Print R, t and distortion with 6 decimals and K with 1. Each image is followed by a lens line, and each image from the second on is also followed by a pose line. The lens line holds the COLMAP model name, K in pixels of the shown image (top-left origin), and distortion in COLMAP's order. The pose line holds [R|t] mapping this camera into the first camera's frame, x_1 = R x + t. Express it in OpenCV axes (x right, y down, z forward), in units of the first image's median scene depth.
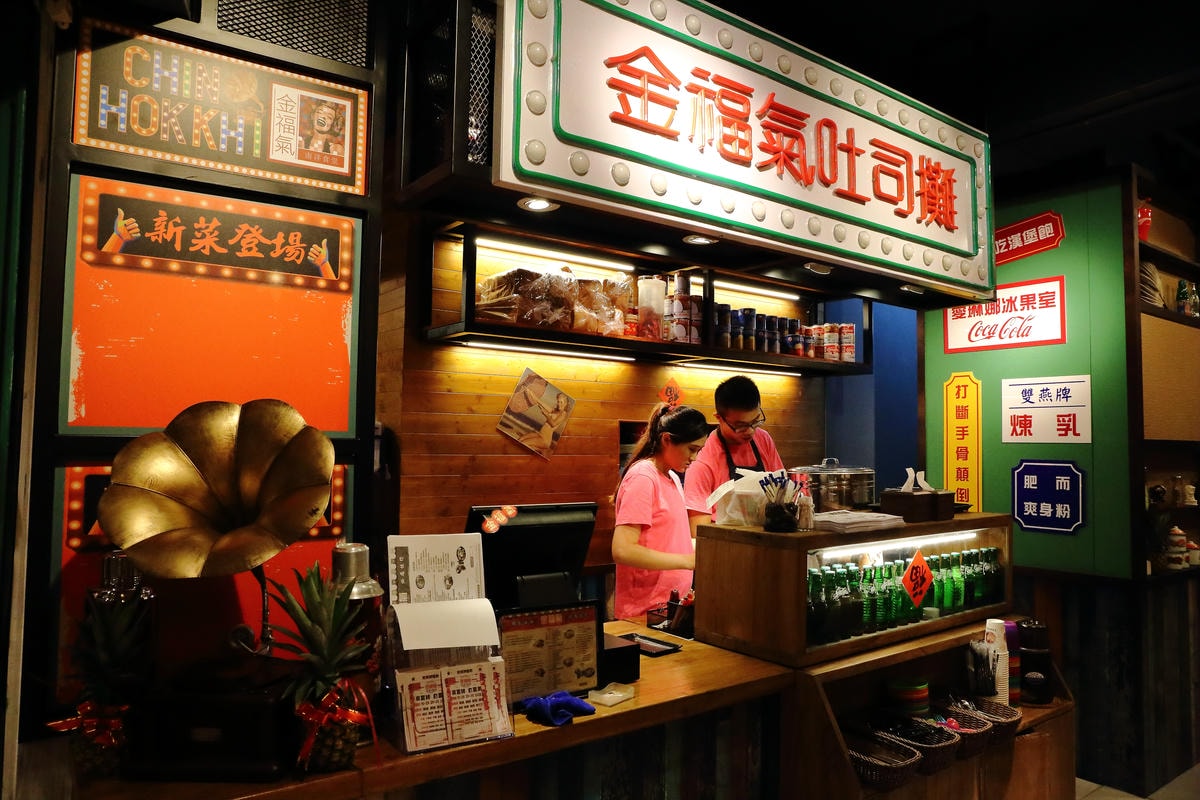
lens RADIAL K [[817.3, 0, 593.2], [0, 817.3, 400.4], [0, 0, 1]] dist [-0.092974, 0.064608]
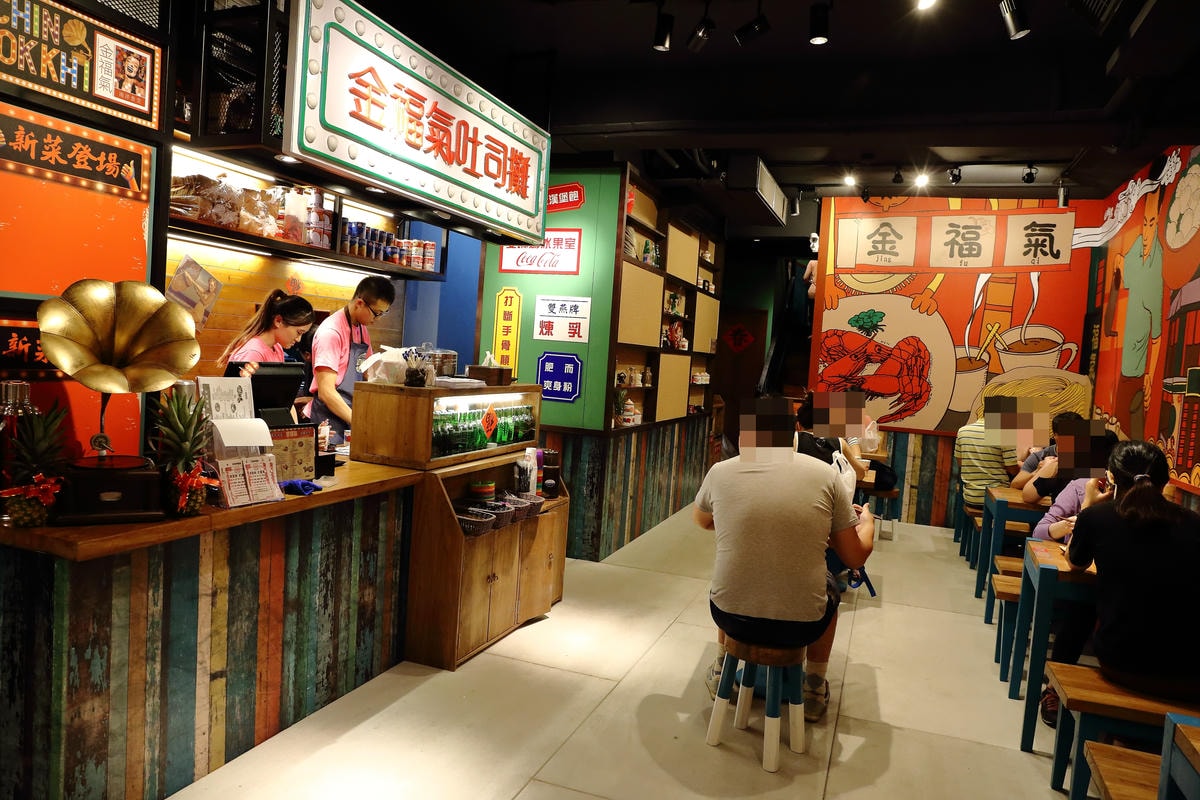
lens RADIAL K [[817.3, 0, 593.3], [0, 817.3, 400.1], [0, 0, 1]] dist [-0.092974, 0.064608]
pose [[0.834267, 0.014847, 0.551161, -0.335467], [-0.088845, 0.990194, 0.107808, -0.011380], [-0.544155, -0.138908, 0.827405, -0.468317]]
